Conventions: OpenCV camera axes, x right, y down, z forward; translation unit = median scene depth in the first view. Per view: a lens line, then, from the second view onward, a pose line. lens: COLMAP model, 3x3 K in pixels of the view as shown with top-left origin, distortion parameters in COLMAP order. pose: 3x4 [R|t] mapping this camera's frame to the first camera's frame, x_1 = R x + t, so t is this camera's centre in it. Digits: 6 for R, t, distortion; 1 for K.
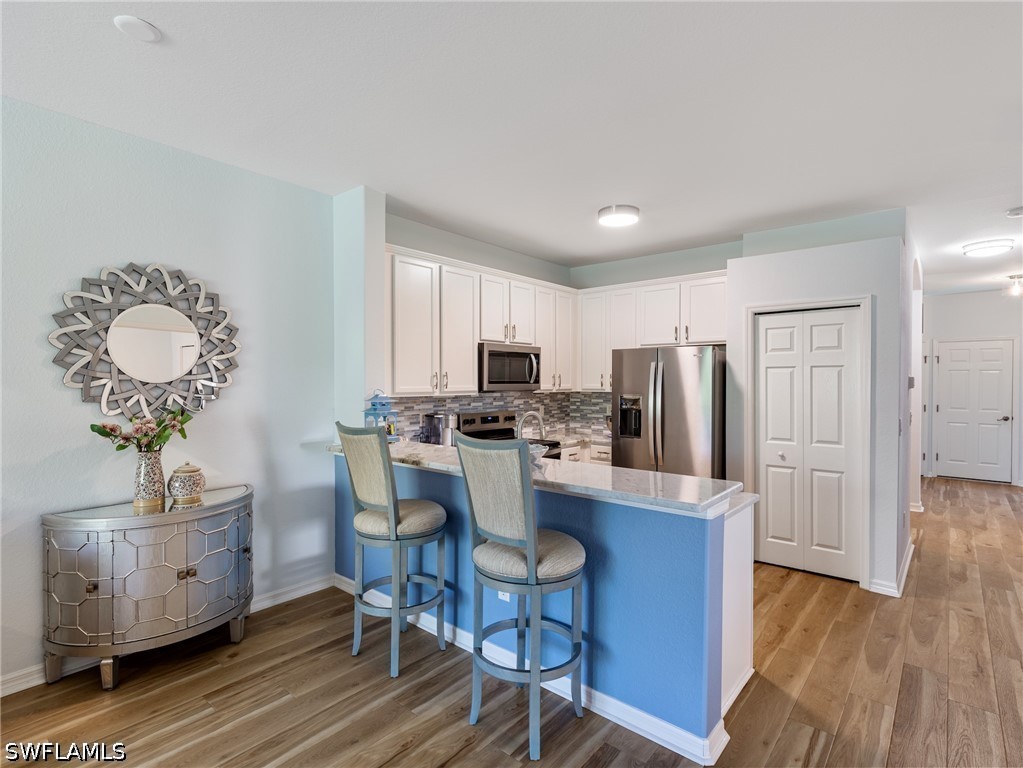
lens RADIAL K [[524.1, 0, 515.6], [0, 524.1, 384.7], [0, 0, 1]] dist [0.012972, -0.003192]
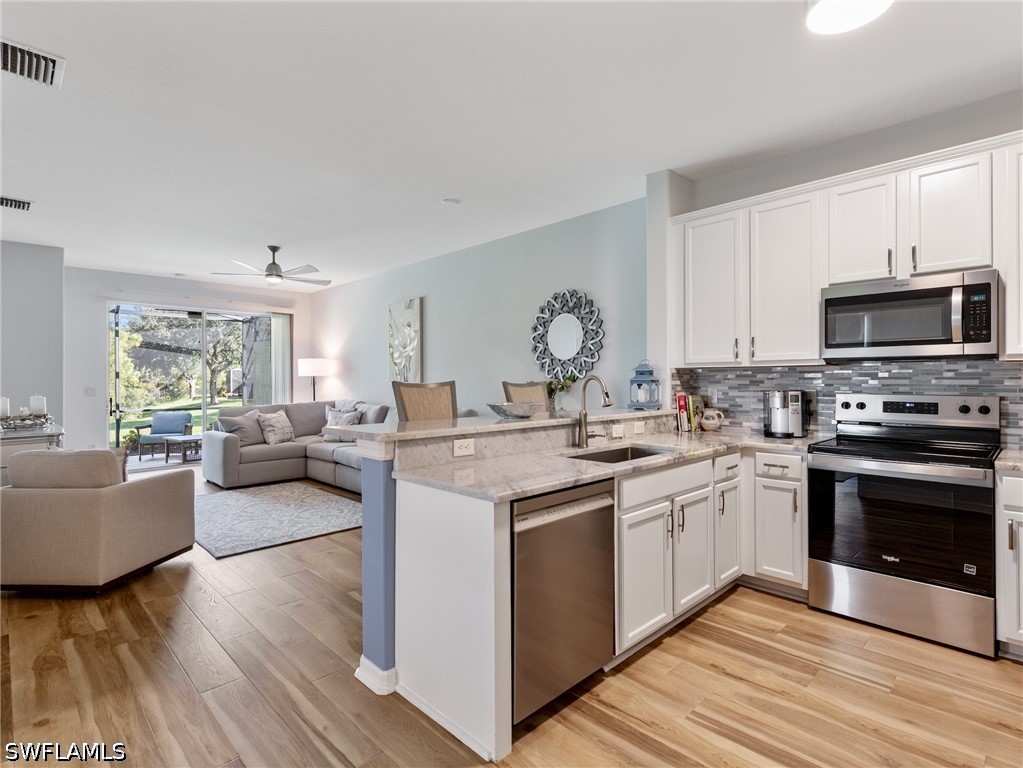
lens RADIAL K [[524.1, 0, 514.3], [0, 524.1, 380.5], [0, 0, 1]] dist [0.012972, -0.003192]
pose [[-0.098360, -0.003943, -0.995143, 0.759057], [-0.008383, 0.999960, -0.003134, 0.051739], [0.995116, 0.008034, -0.098389, 0.754608]]
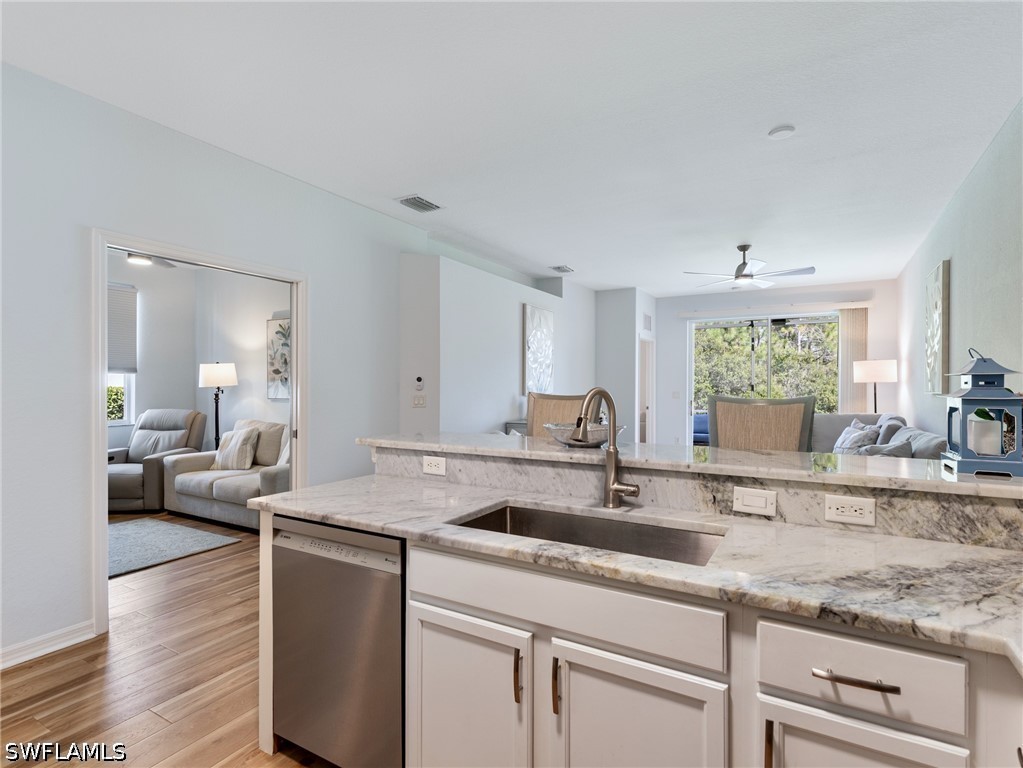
lens RADIAL K [[524.1, 0, 518.8], [0, 524.1, 380.1], [0, 0, 1]] dist [0.012972, -0.003192]
pose [[-0.984645, -0.009133, -0.174328, 0.167077], [-0.009655, 0.999951, 0.002142, 0.034348], [0.174300, 0.003792, -0.984685, 1.207880]]
